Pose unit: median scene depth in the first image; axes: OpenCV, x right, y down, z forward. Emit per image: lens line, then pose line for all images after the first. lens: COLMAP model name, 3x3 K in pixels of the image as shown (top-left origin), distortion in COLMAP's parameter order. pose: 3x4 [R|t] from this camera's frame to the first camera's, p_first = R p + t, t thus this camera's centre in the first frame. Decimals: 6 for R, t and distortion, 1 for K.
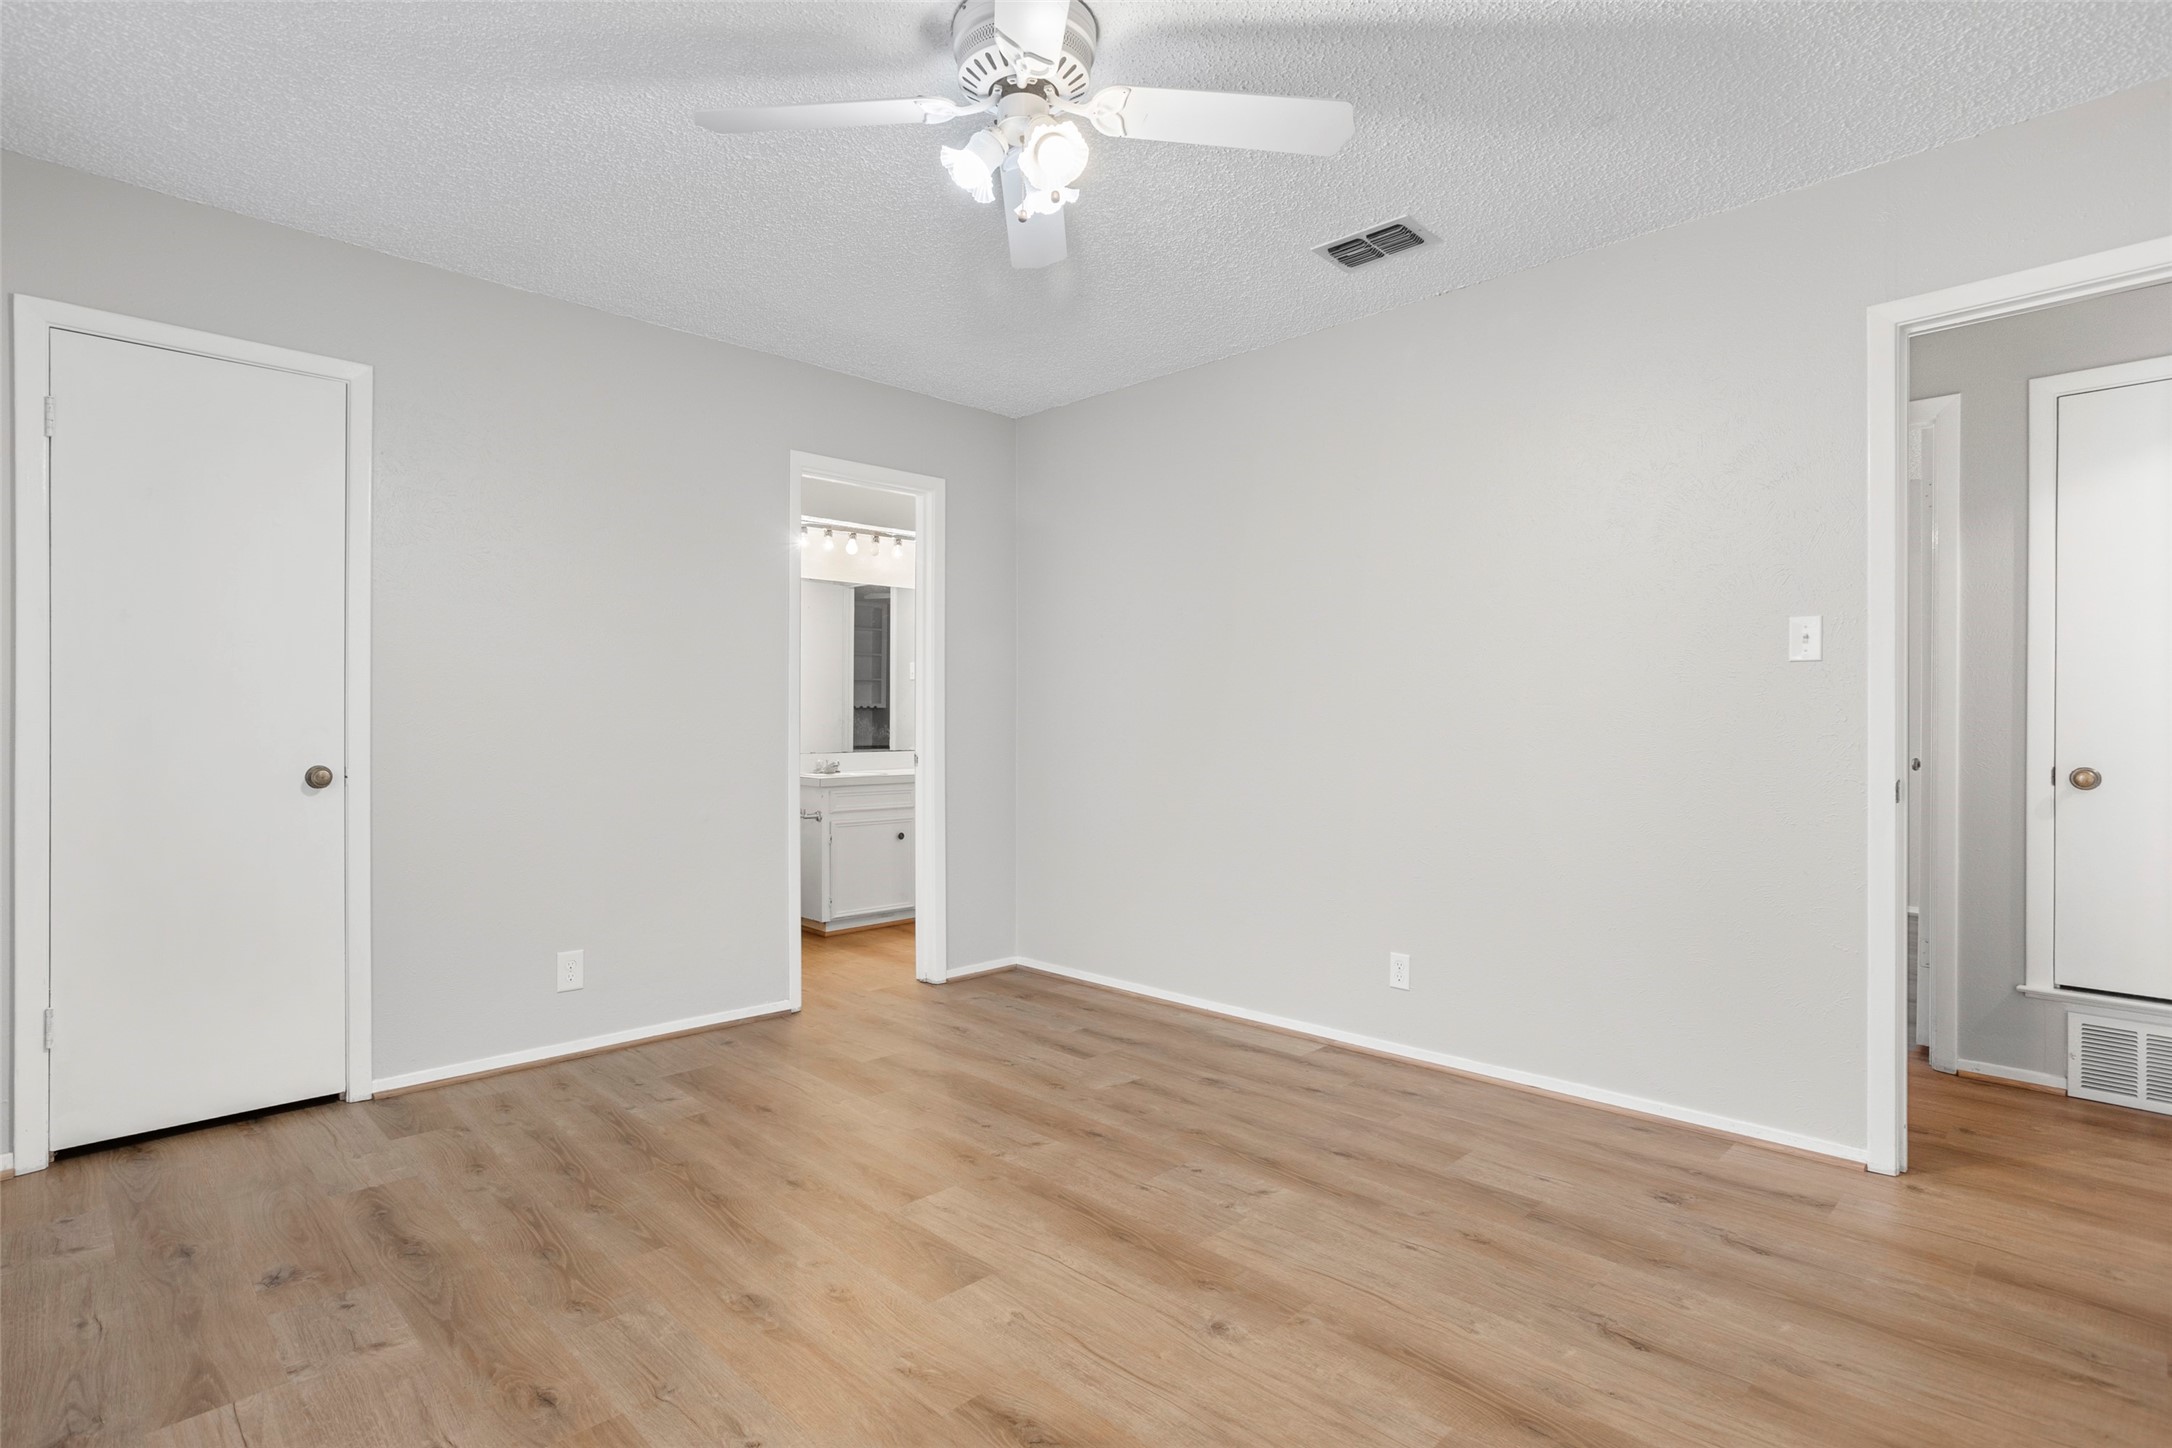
lens RADIAL K [[1090.9, 0, 1067.7], [0, 1090.9, 721.8], [0, 0, 1]] dist [-0.040402, 0.022055]
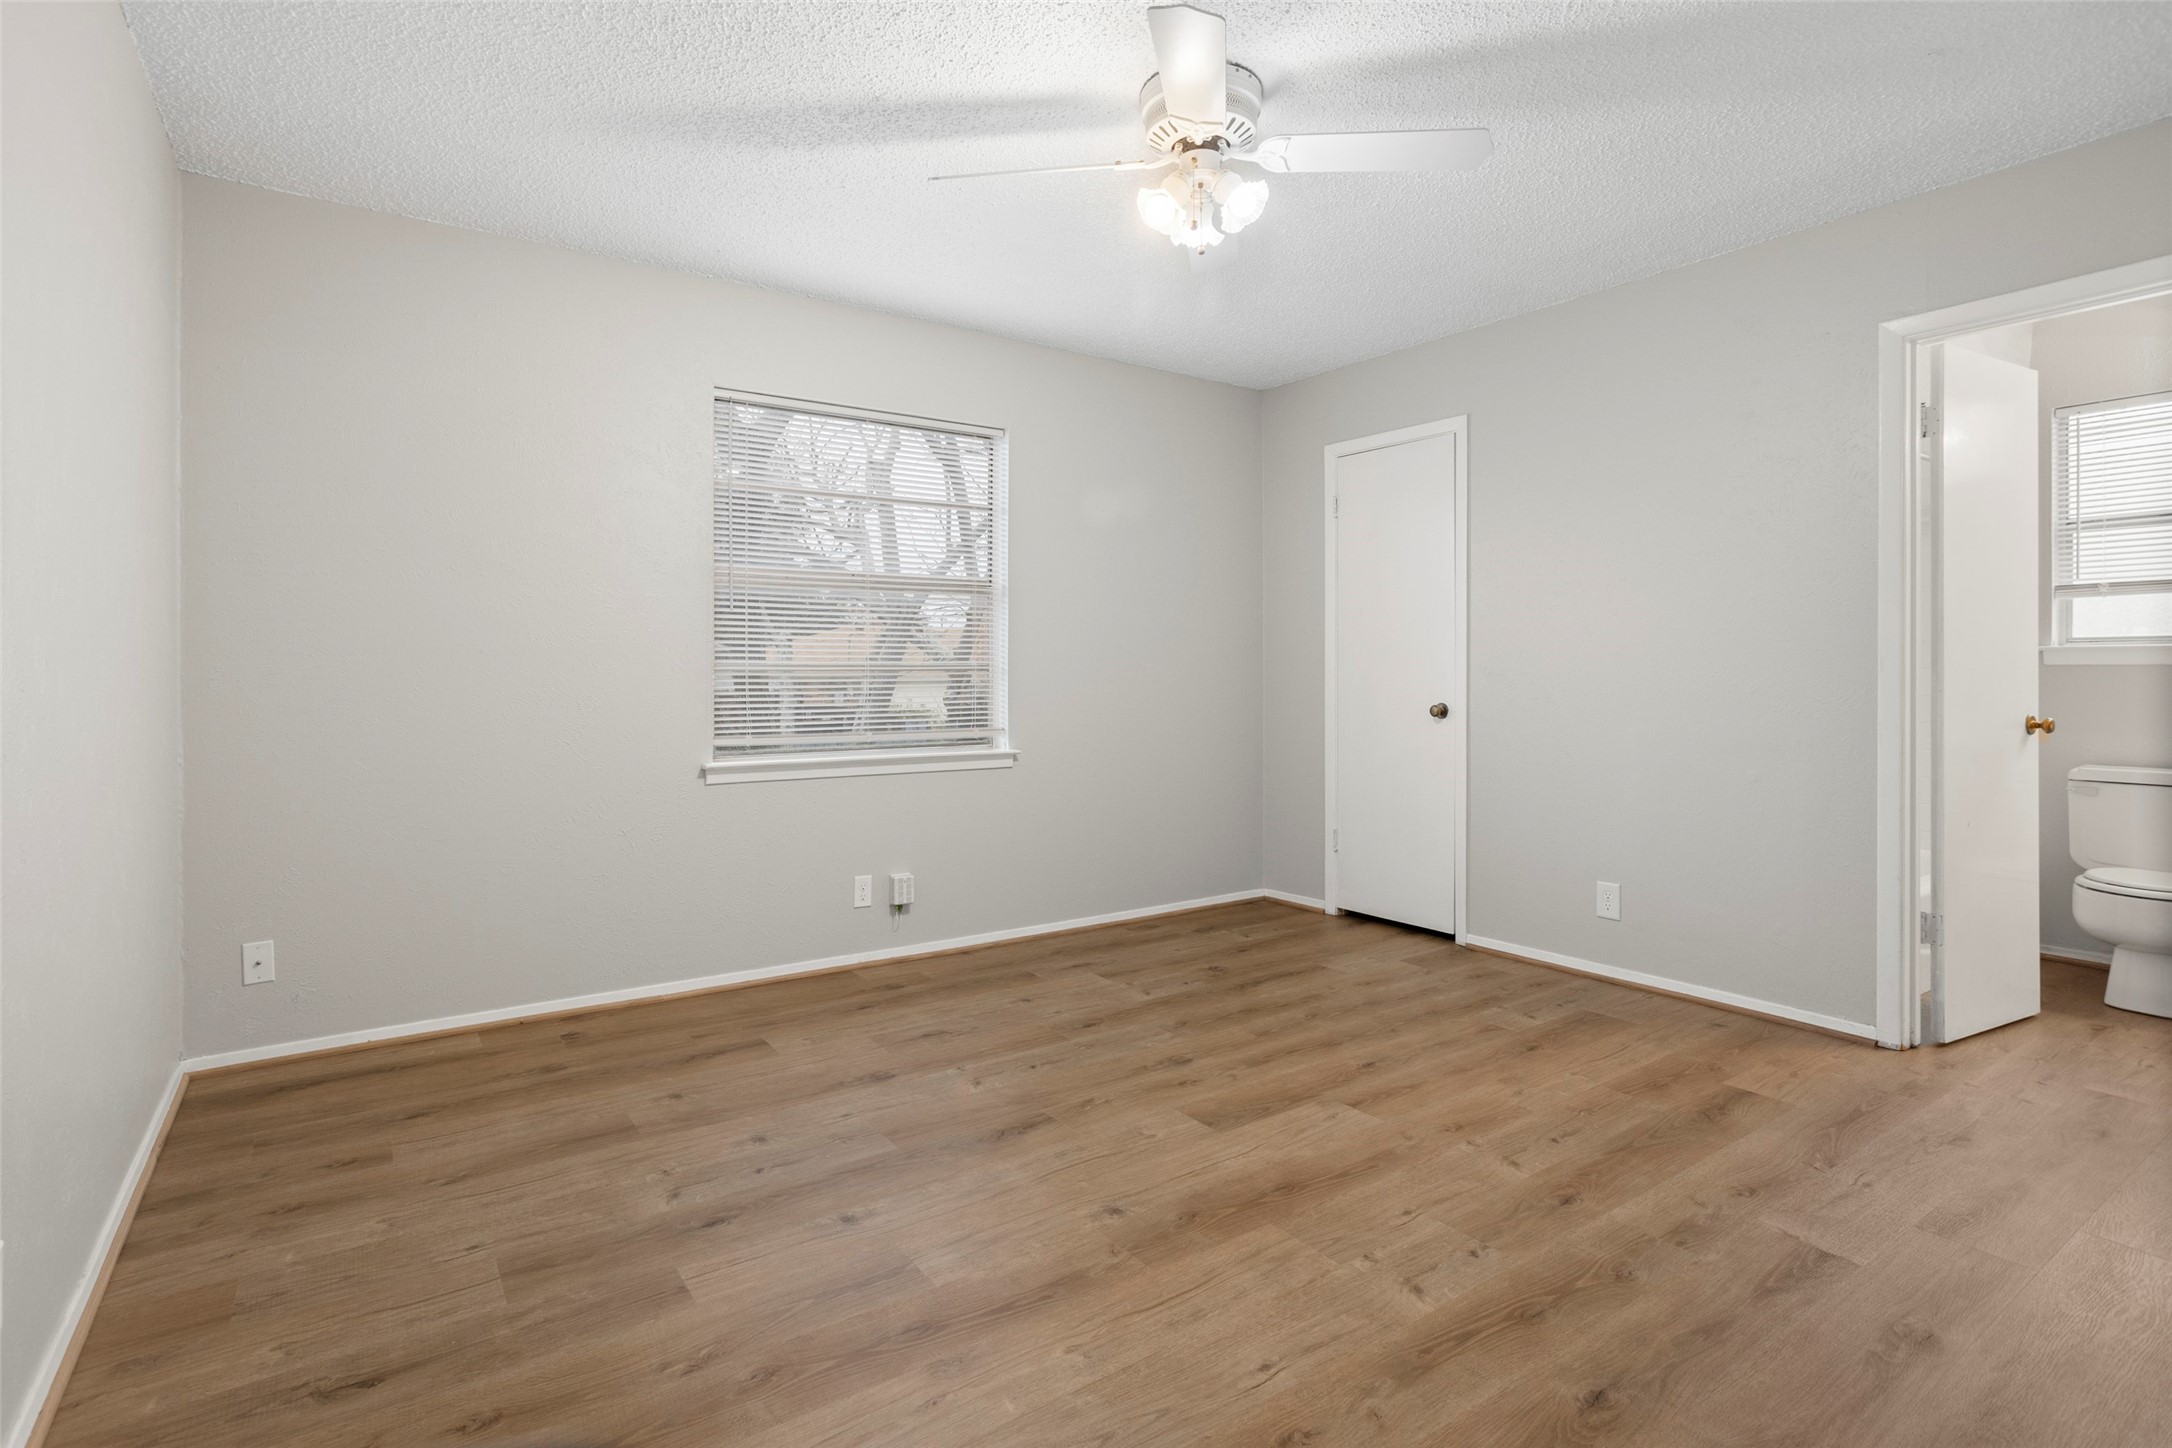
lens RADIAL K [[1090.9, 0, 1067.7], [0, 1090.9, 721.8], [0, 0, 1]] dist [-0.040402, 0.022055]
pose [[-0.198539, 0.040799, -0.979244, 0.961837], [0.003703, 0.999157, 0.040878, 0.002033], [0.980086, 0.004489, -0.198522, 0.912082]]
